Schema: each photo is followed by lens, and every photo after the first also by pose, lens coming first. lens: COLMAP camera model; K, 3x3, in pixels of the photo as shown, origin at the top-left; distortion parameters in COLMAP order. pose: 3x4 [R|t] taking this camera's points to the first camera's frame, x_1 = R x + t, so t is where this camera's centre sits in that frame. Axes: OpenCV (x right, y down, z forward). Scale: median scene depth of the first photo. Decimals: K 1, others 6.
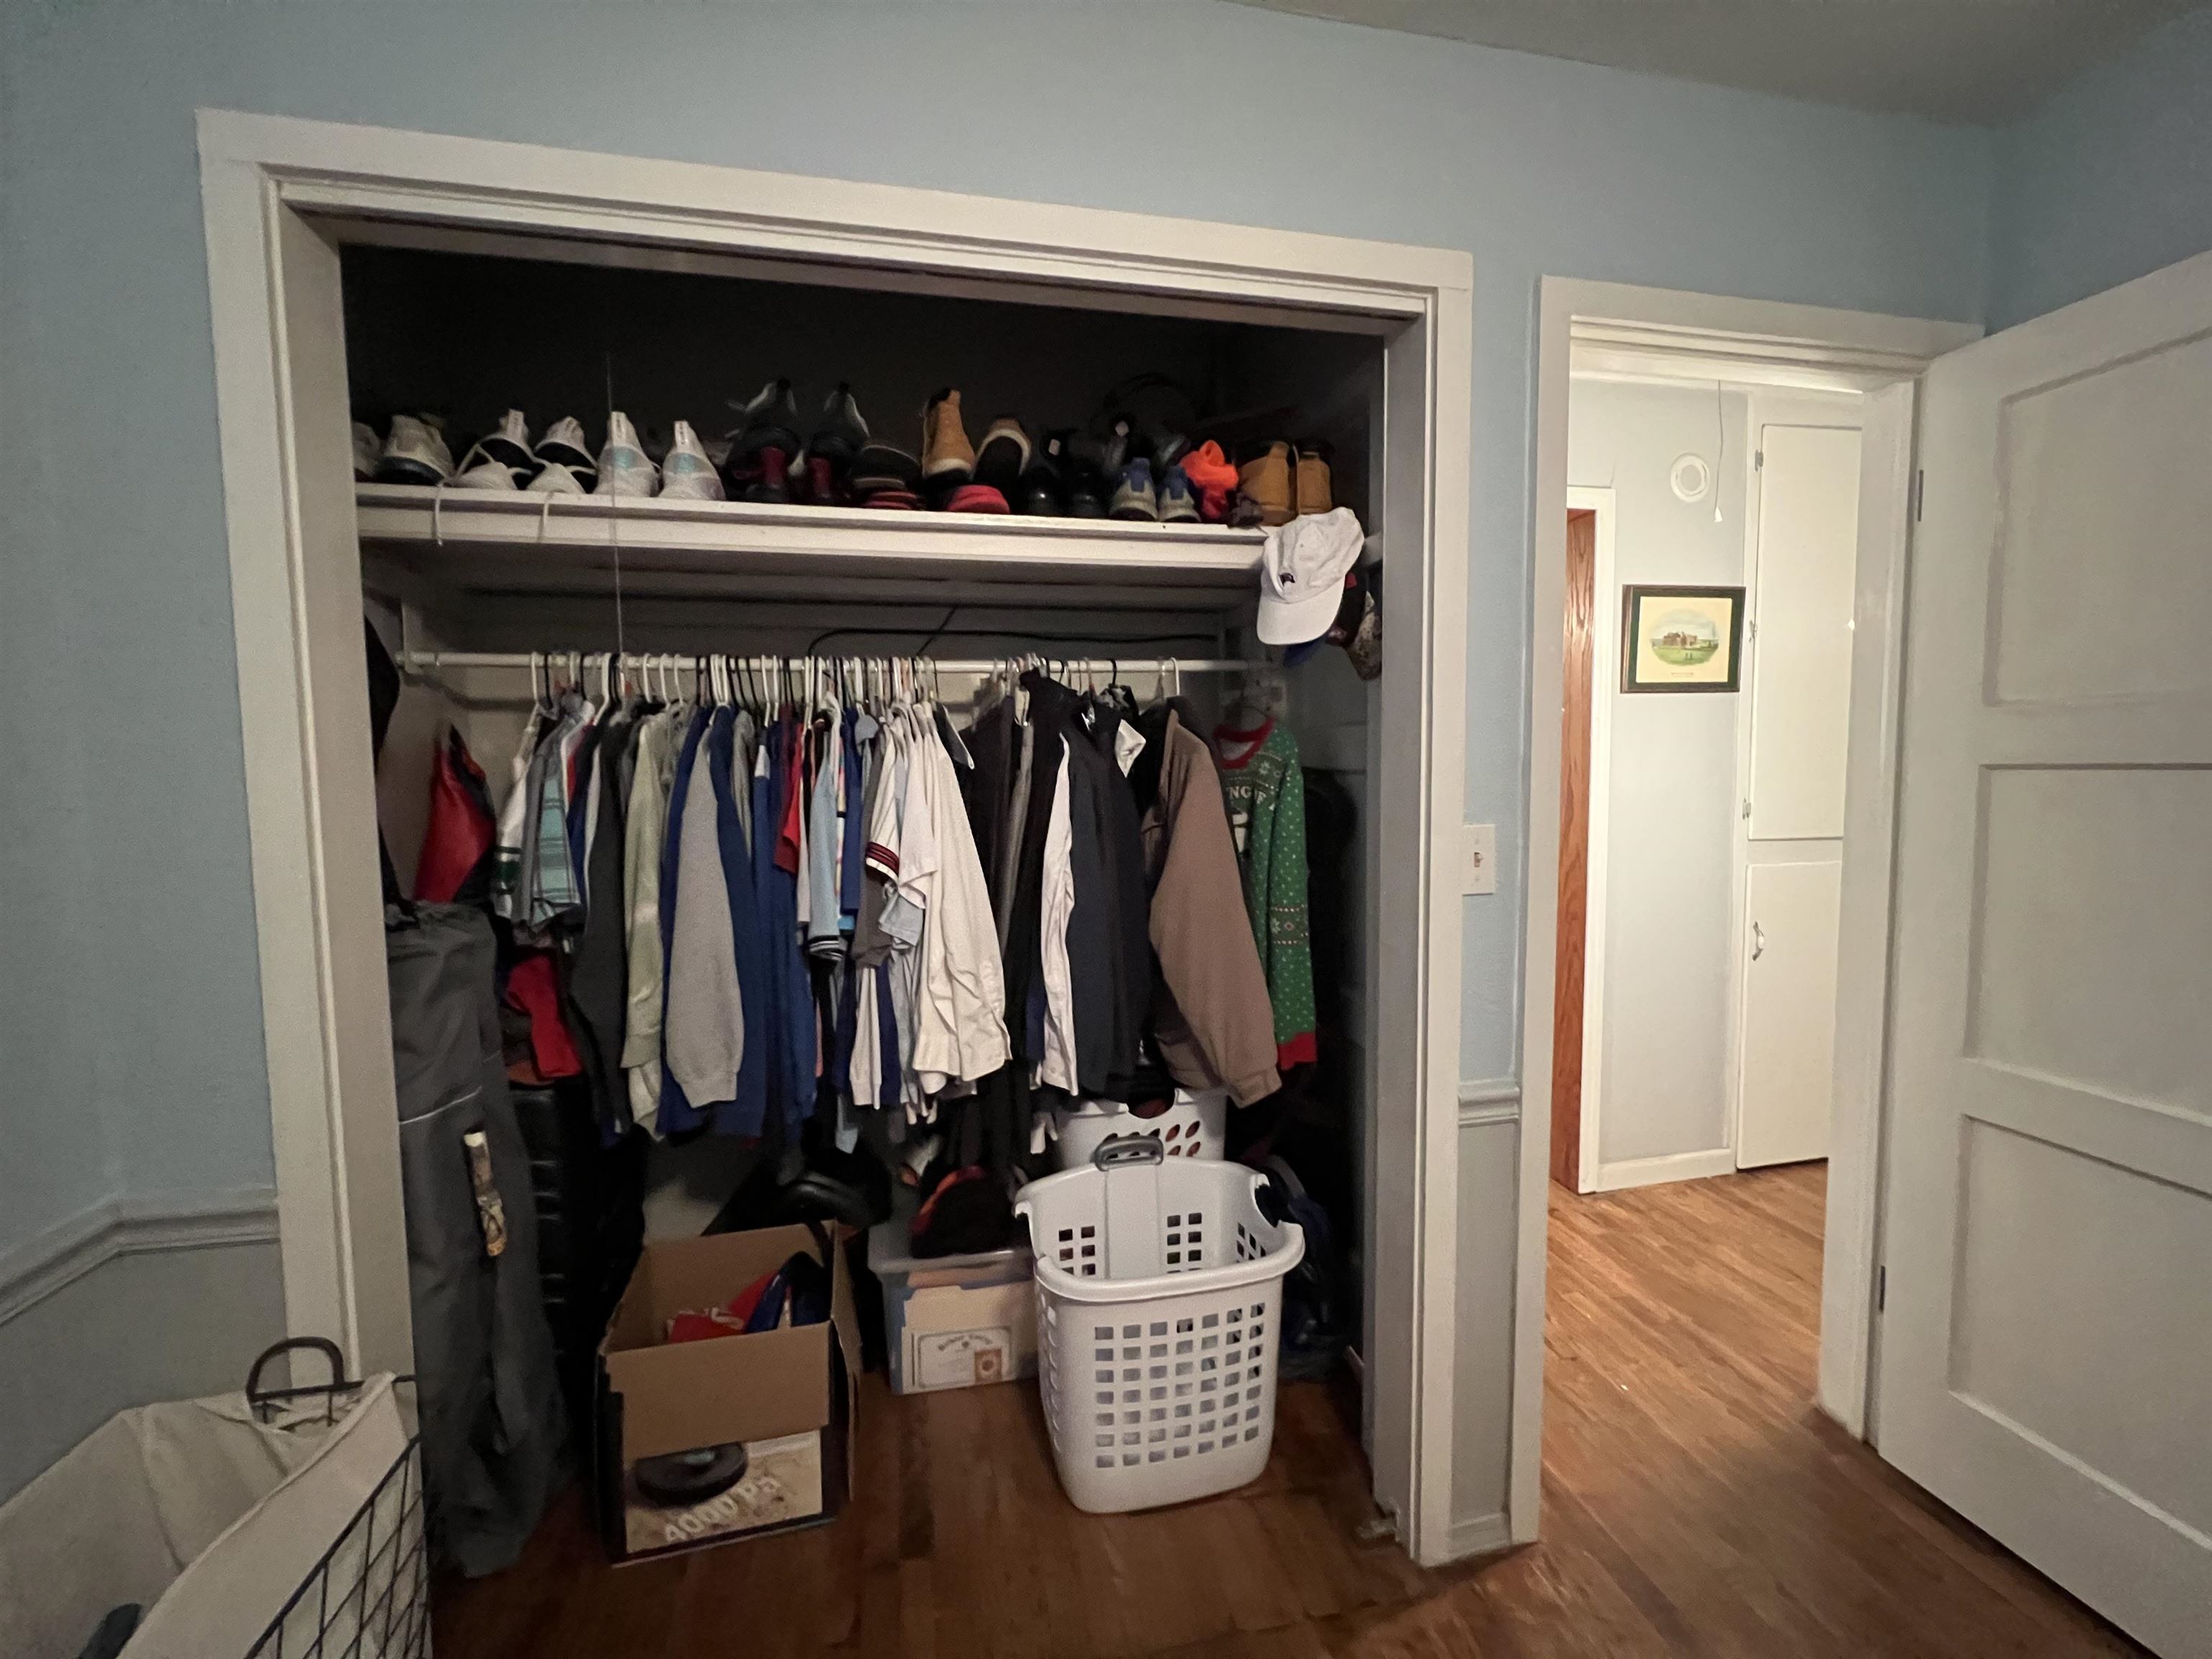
lens RADIAL K [[893.4, 0, 1104.3], [0, 893.4, 829.0], [0, 0, 1]] dist [-0.016840, 0.001599]
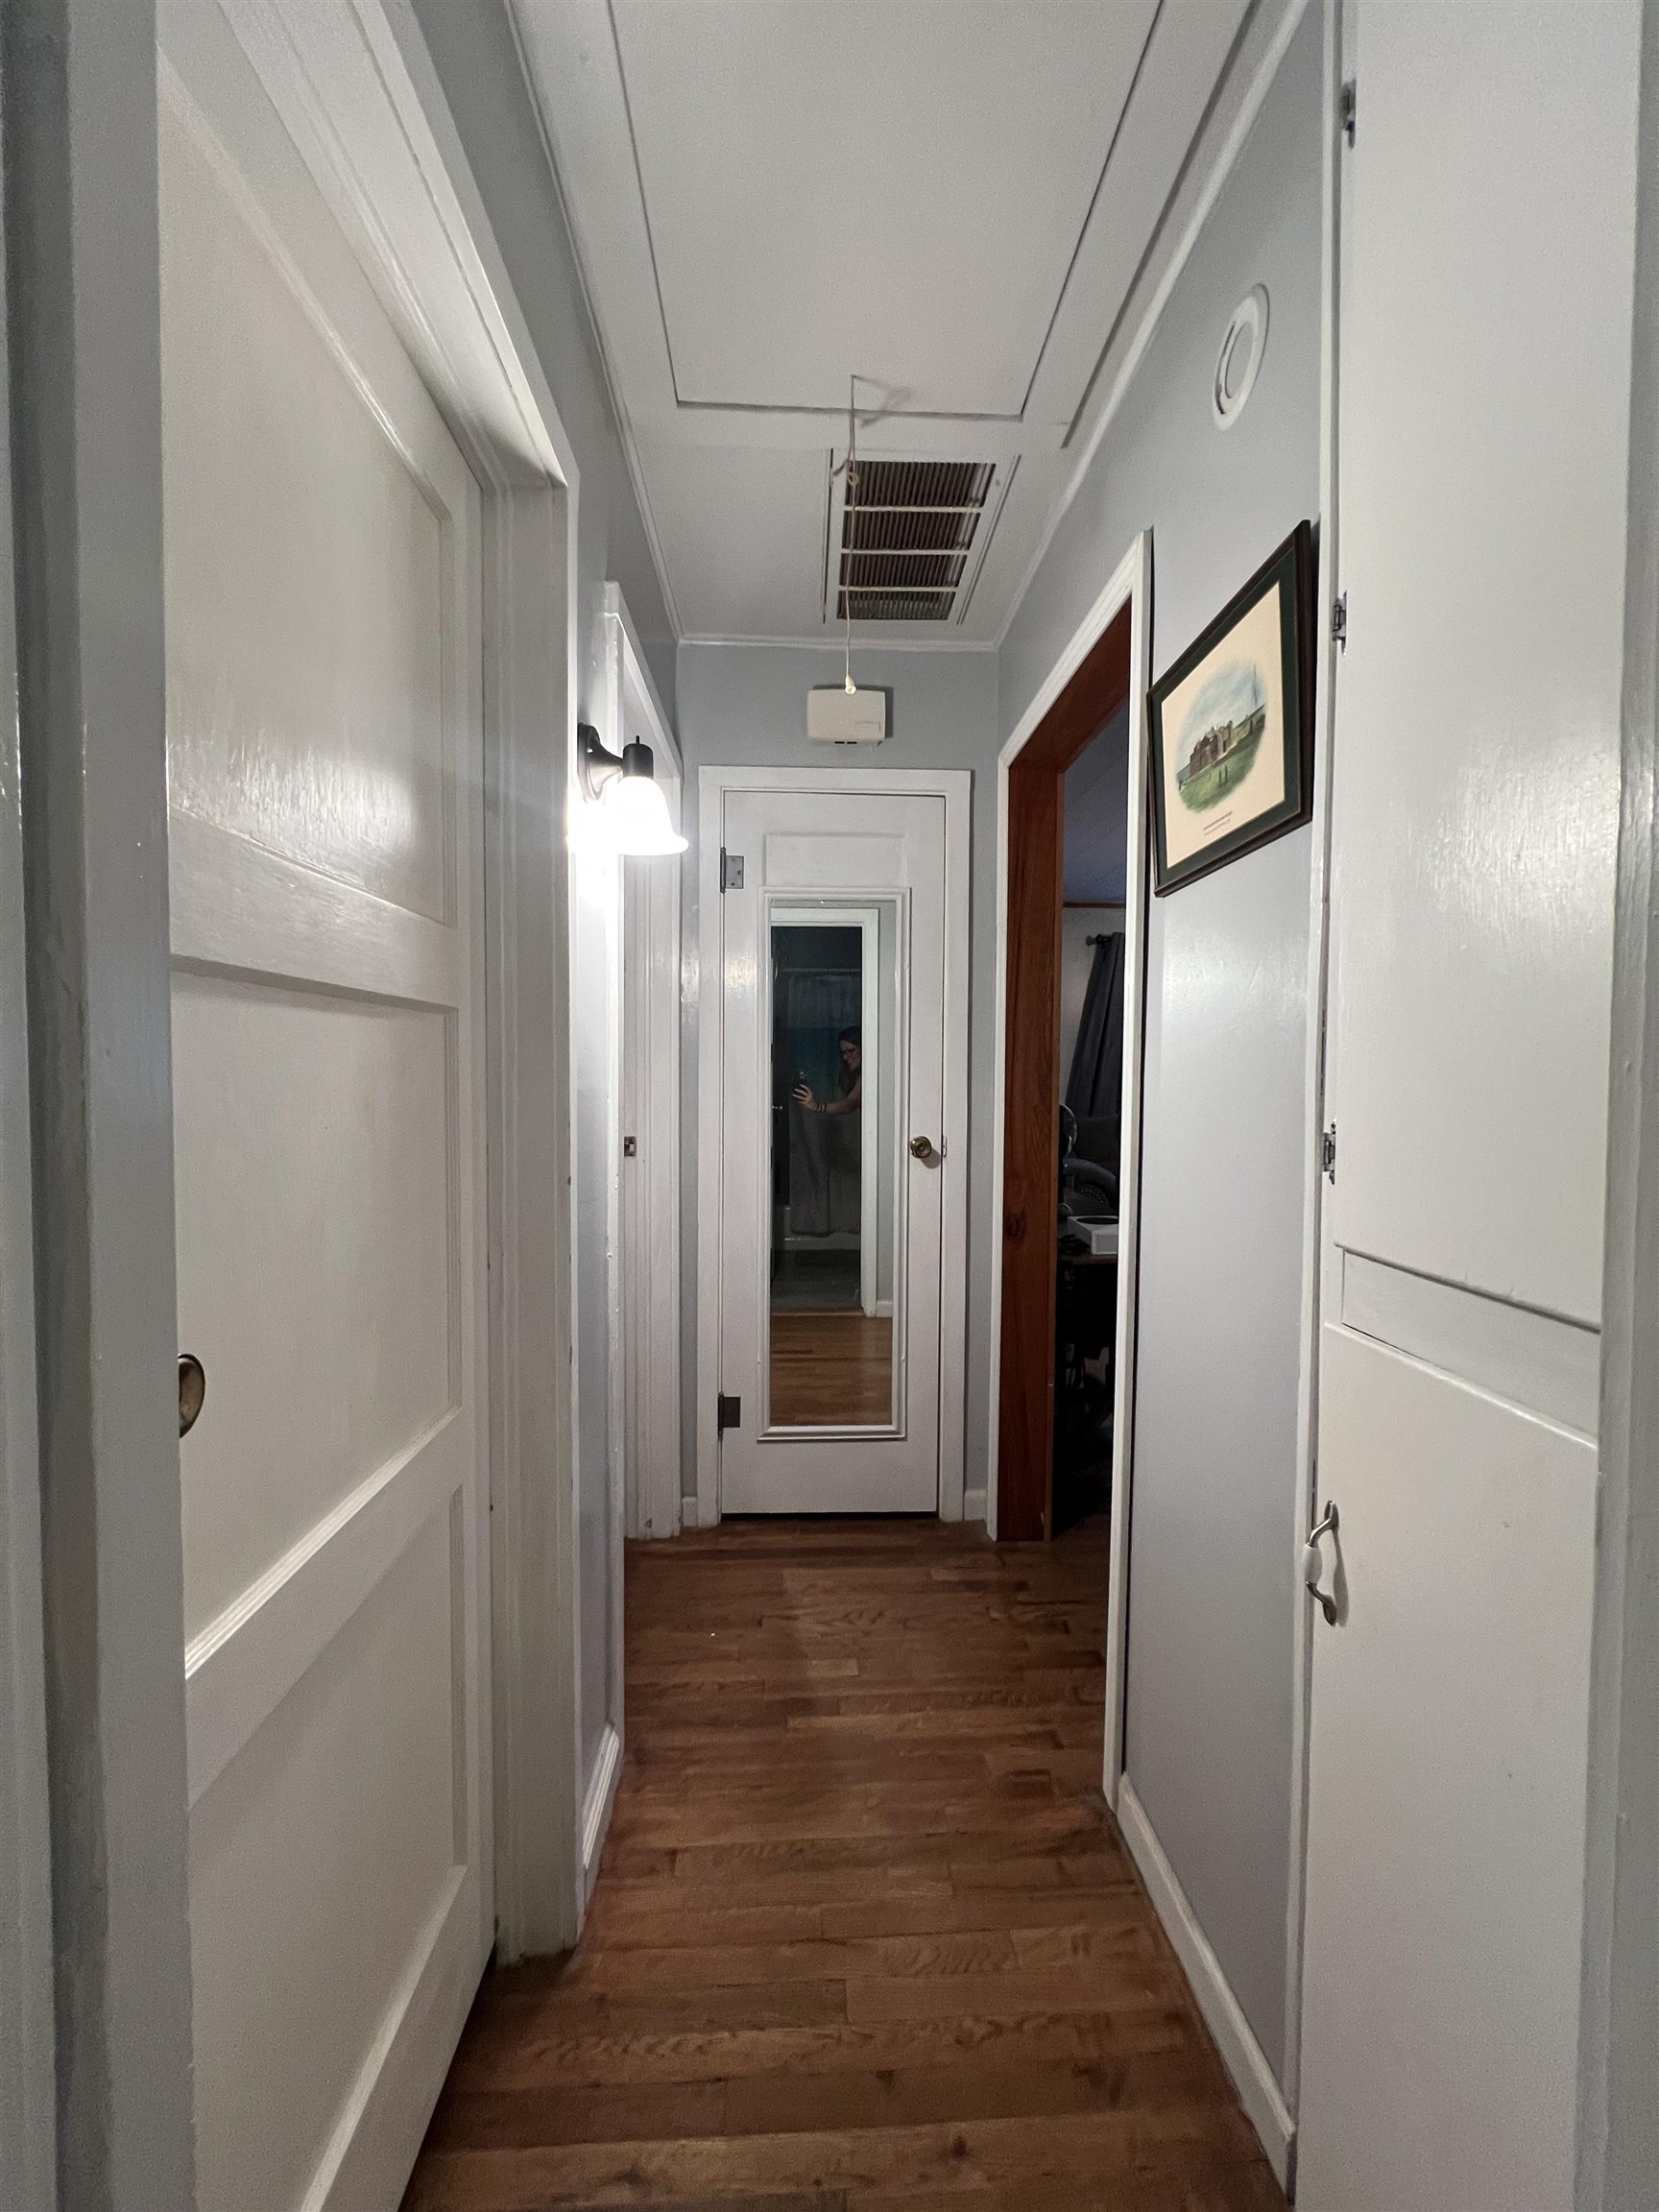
lens RADIAL K [[893.4, 0, 829.4], [0, 893.4, 1097.6], [0, 0, 1]] dist [-0.016840, 0.001599]
pose [[-0.158456, 0.038104, -0.986630, 1.120937], [-0.068506, 0.996423, 0.049484, -0.047468], [0.984987, 0.075431, -0.155279, 0.889453]]
